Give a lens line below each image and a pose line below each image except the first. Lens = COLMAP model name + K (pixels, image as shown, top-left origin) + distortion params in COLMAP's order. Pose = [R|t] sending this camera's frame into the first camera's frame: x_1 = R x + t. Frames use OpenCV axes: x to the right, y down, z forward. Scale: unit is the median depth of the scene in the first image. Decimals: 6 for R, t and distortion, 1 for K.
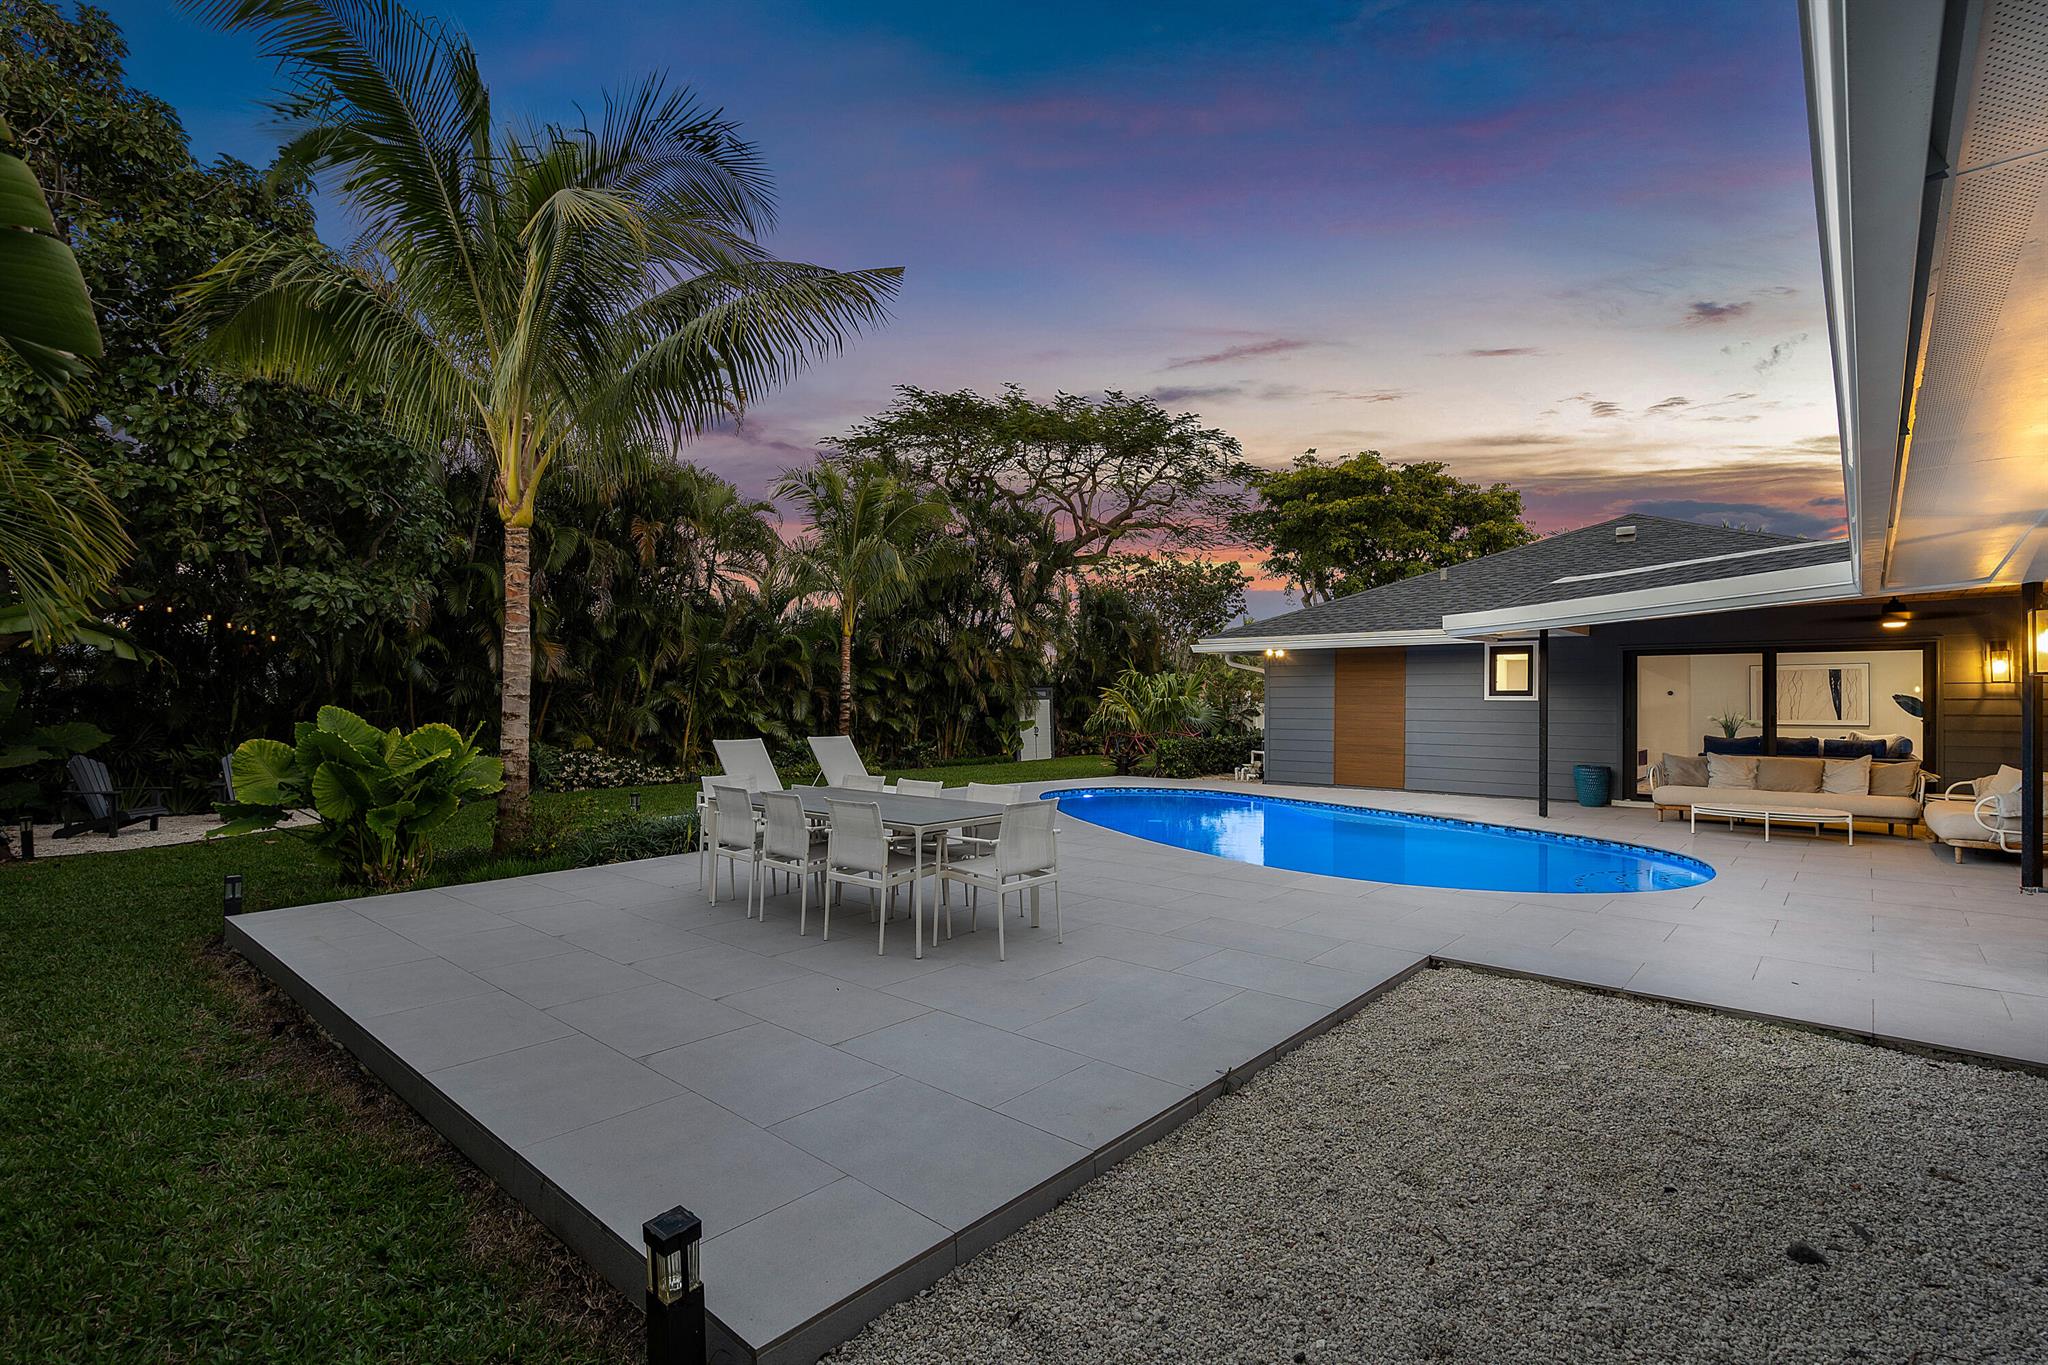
lens RADIAL K [[963.3, 0, 1038.7], [0, 963.3, 685.5], [0, 0, 1]] dist [0.002034, -0.000256]
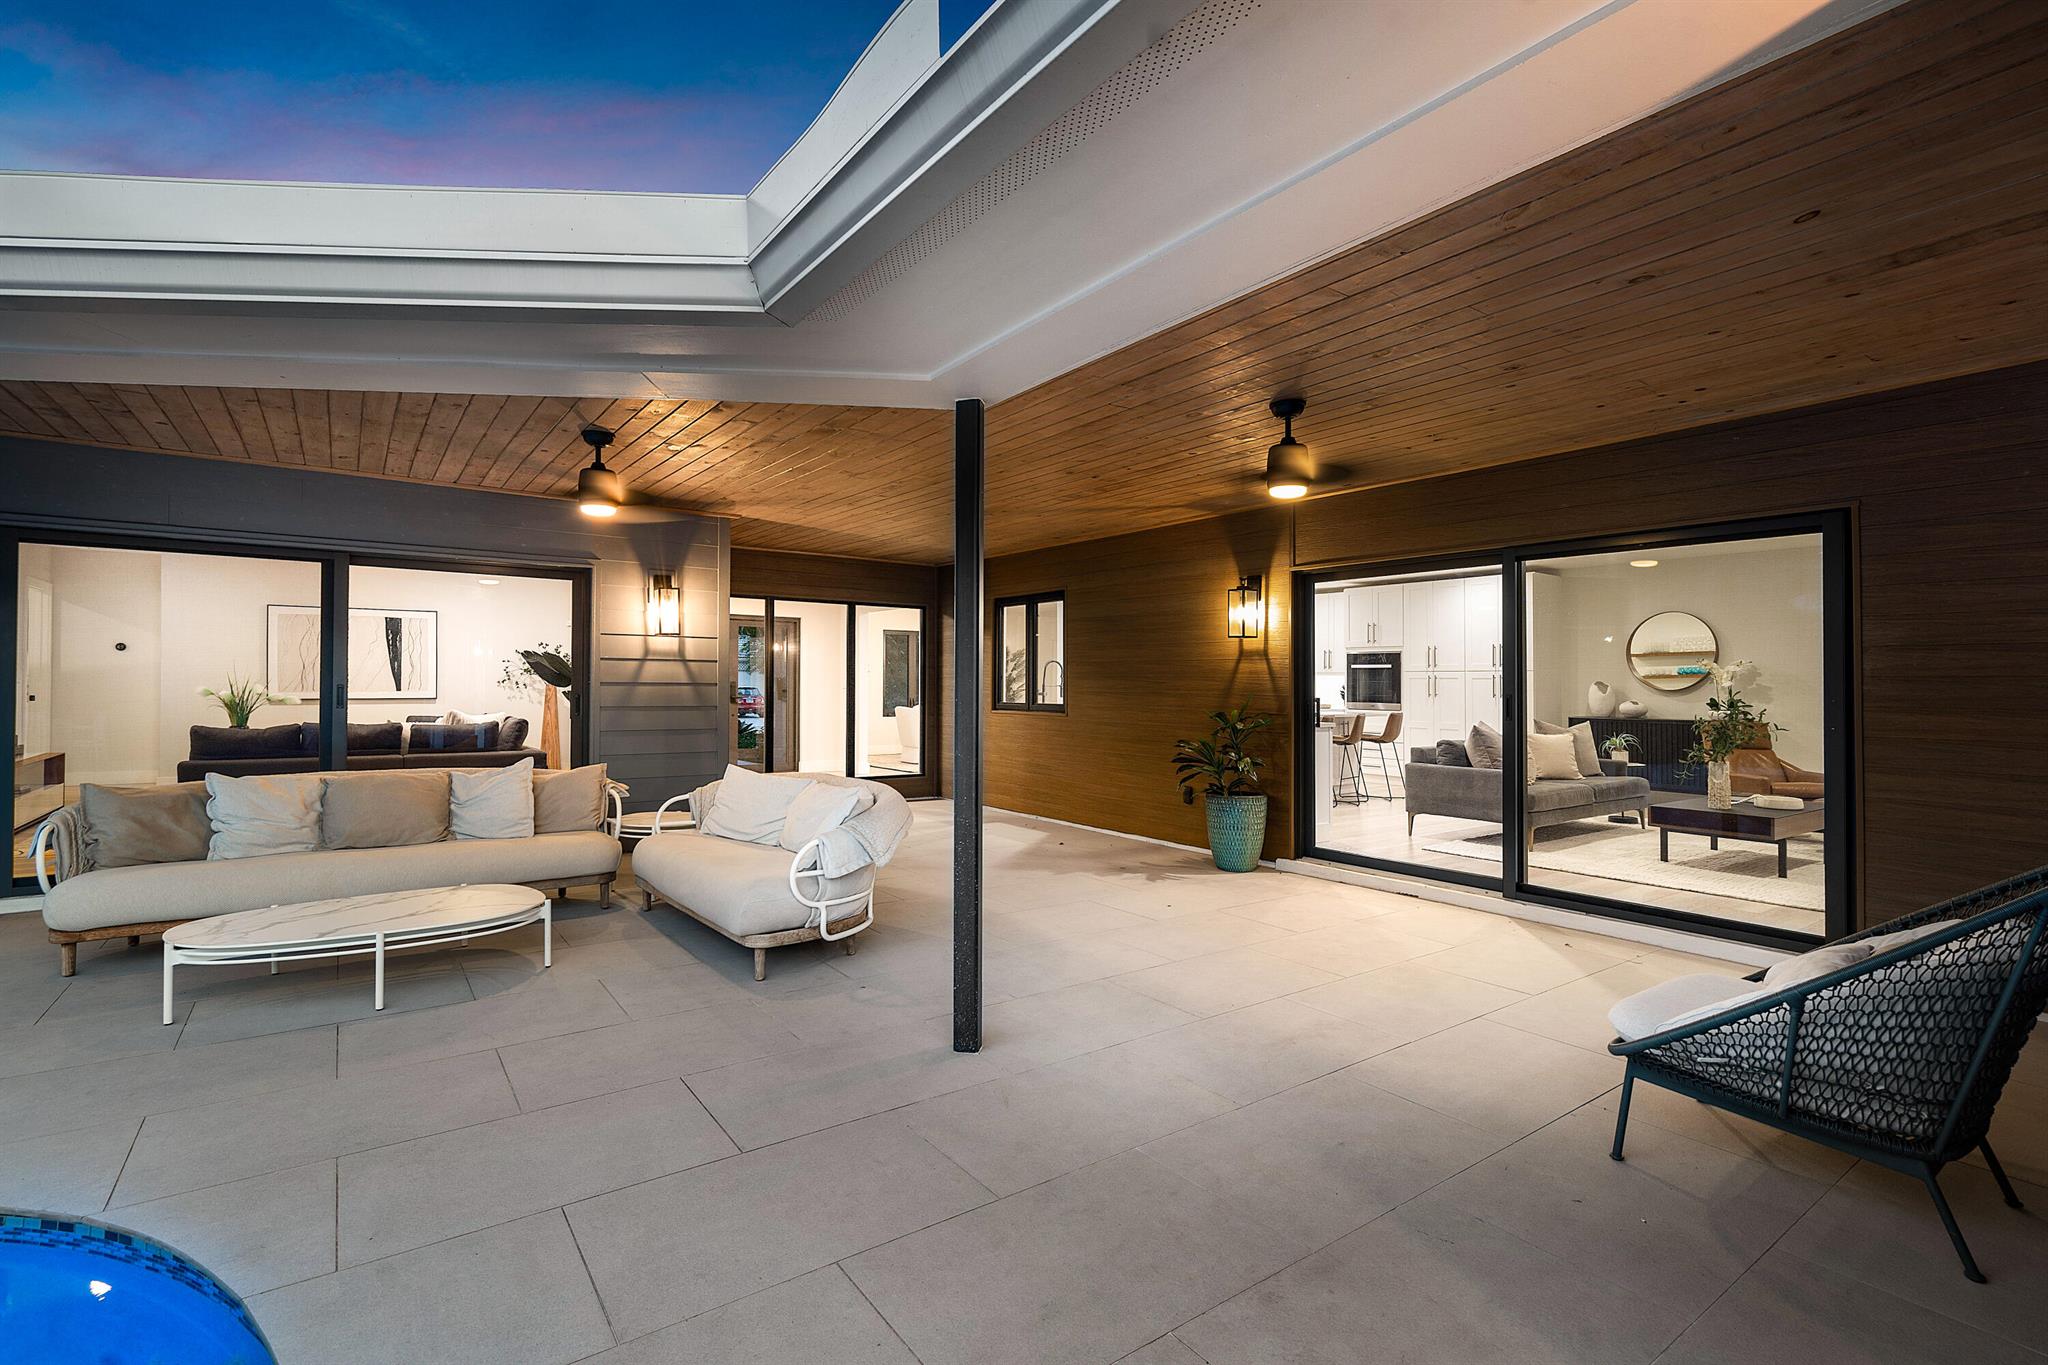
lens RADIAL K [[963.3, 0, 1030.3], [0, 963.3, 675.5], [0, 0, 1]] dist [0.002034, -0.000256]
pose [[0.237788, 0.000996, 0.971317, 0.355716], [-0.022170, 0.999745, 0.004402, 0.015176], [-0.971064, -0.022581, 0.237749, 0.530556]]
